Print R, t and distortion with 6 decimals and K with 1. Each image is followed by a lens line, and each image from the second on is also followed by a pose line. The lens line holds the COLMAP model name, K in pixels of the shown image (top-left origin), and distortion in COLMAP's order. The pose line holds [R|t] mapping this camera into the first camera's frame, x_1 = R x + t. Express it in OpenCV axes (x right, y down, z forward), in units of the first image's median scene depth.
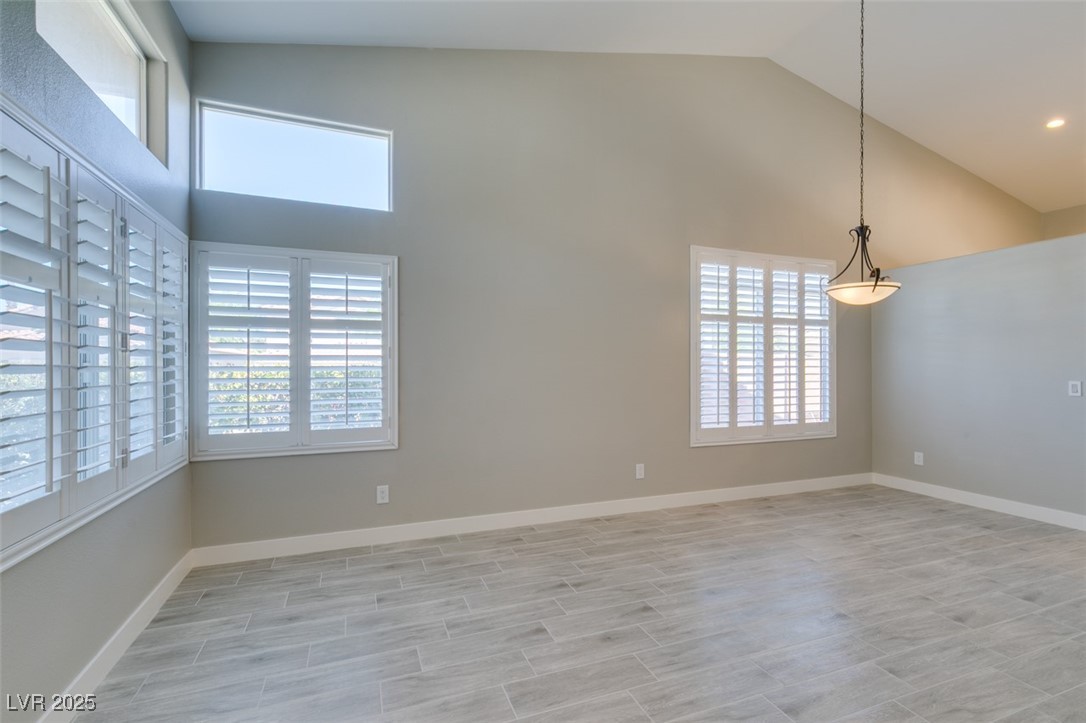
lens RADIAL K [[483.9, 0, 544.4], [0, 483.9, 366.8], [0, 0, 1]] dist [0.003777, 0.000412]
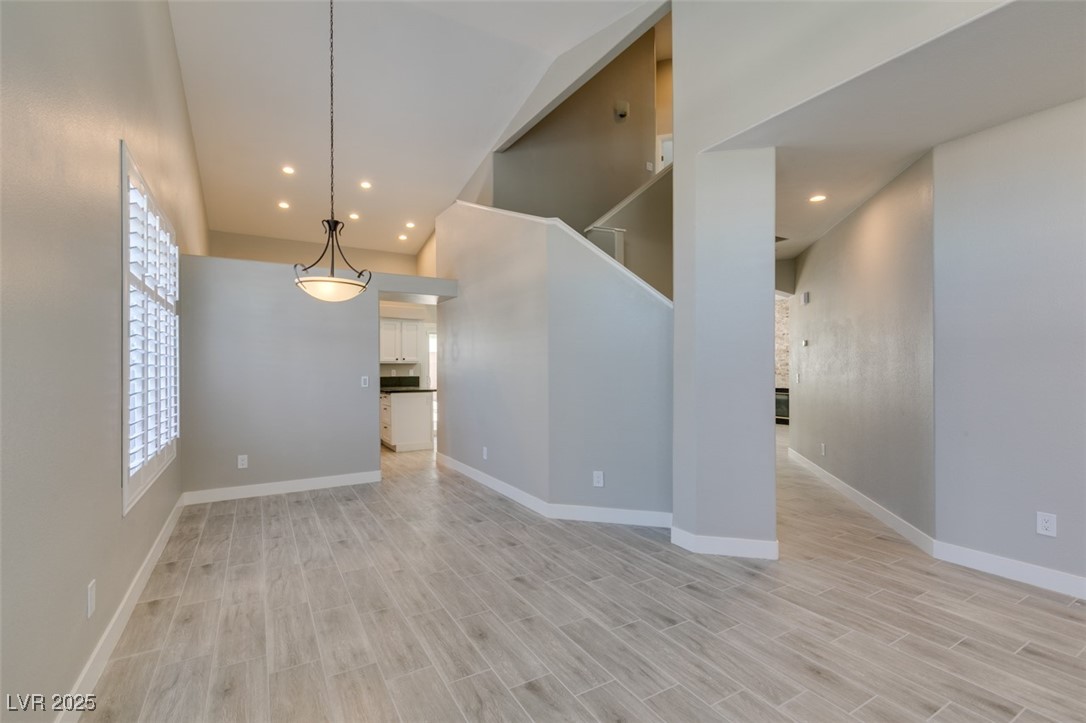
lens RADIAL K [[483.9, 0, 544.4], [0, 483.9, 366.8], [0, 0, 1]] dist [0.003777, 0.000412]
pose [[-0.160208, -0.003636, 0.987077, -0.358855], [0.002715, 0.999988, 0.004124, -0.001399], [-0.987080, 0.003341, -0.160196, 0.738968]]
